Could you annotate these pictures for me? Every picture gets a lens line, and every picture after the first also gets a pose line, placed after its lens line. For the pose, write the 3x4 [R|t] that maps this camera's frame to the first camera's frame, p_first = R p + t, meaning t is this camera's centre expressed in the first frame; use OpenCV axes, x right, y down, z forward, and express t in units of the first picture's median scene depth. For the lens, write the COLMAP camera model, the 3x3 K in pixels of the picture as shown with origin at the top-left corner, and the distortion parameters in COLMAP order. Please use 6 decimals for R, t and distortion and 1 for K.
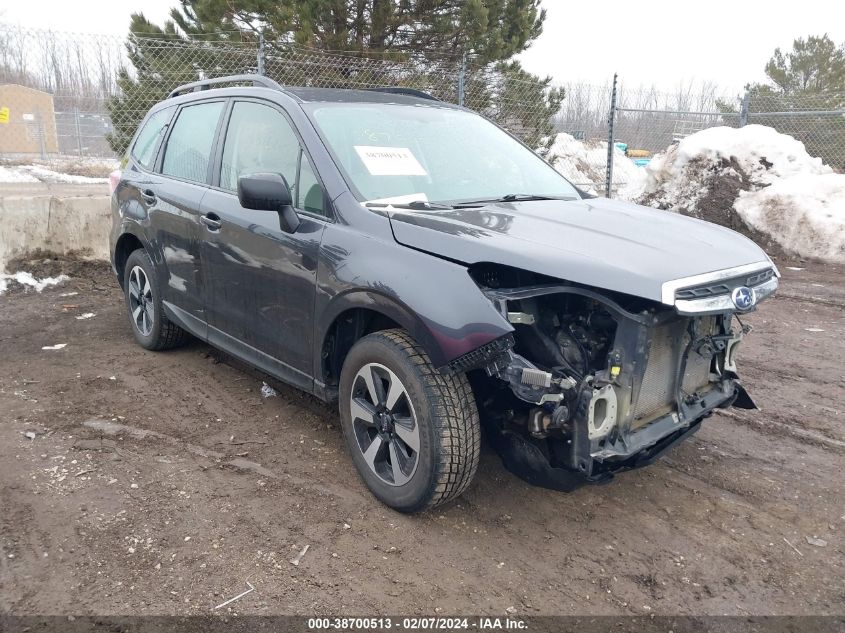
lens RADIAL K [[703.6, 0, 428.0], [0, 703.6, 317.9], [0, 0, 1]] dist [0.018660, -0.014728]
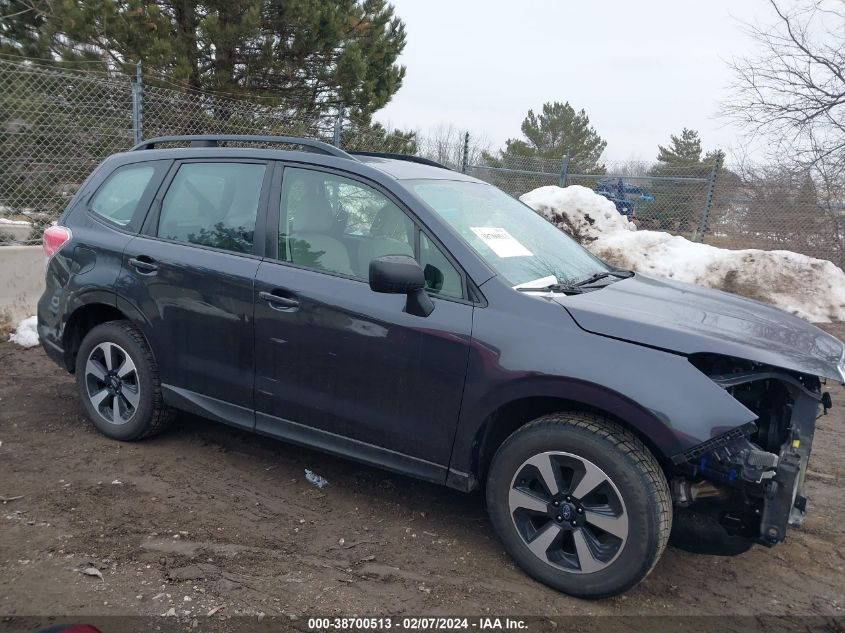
lens RADIAL K [[703.6, 0, 428.0], [0, 703.6, 317.9], [0, 0, 1]] dist [0.018660, -0.014728]
pose [[0.934080, -0.024151, 0.356245, -0.355258], [0.040091, 0.998495, -0.037428, -0.056144], [-0.354805, 0.049243, 0.933643, 0.074024]]
